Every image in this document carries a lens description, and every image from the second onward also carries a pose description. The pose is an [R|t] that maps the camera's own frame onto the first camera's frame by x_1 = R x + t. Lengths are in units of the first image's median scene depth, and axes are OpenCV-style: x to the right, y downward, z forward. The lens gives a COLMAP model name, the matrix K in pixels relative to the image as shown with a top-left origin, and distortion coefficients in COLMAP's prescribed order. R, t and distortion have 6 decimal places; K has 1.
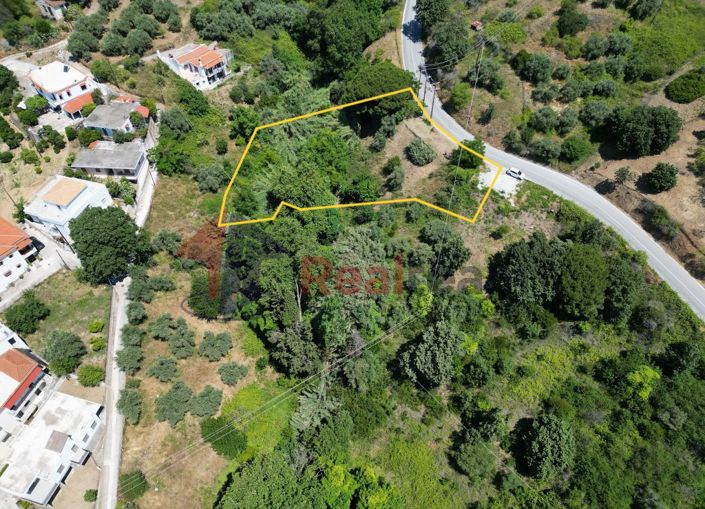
lens RADIAL K [[493.6, 0, 353.9], [0, 493.6, 263.9], [0, 0, 1]] dist [0.057342, -0.042234]
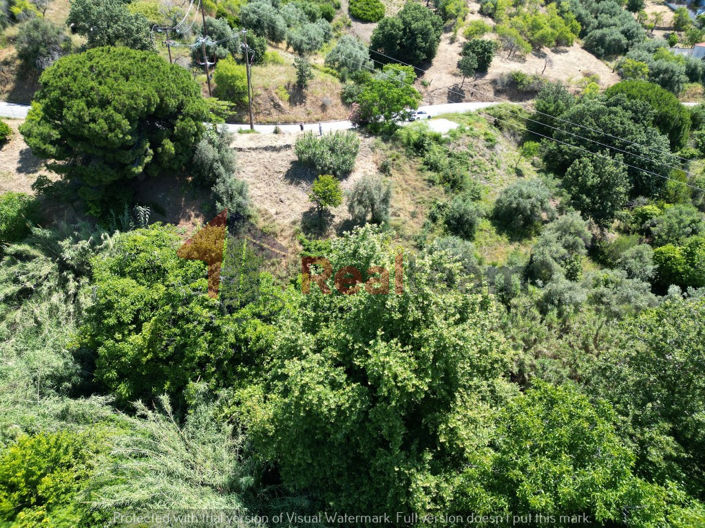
lens RADIAL K [[492.3, 0, 348.8], [0, 492.3, 262.0], [0, 0, 1]] dist [0.066749, -0.056851]
pose [[0.228895, -0.475374, 0.849486, -0.281384], [0.745579, 0.646680, 0.160986, -0.204384], [-0.625874, 0.596511, 0.502450, 0.755648]]
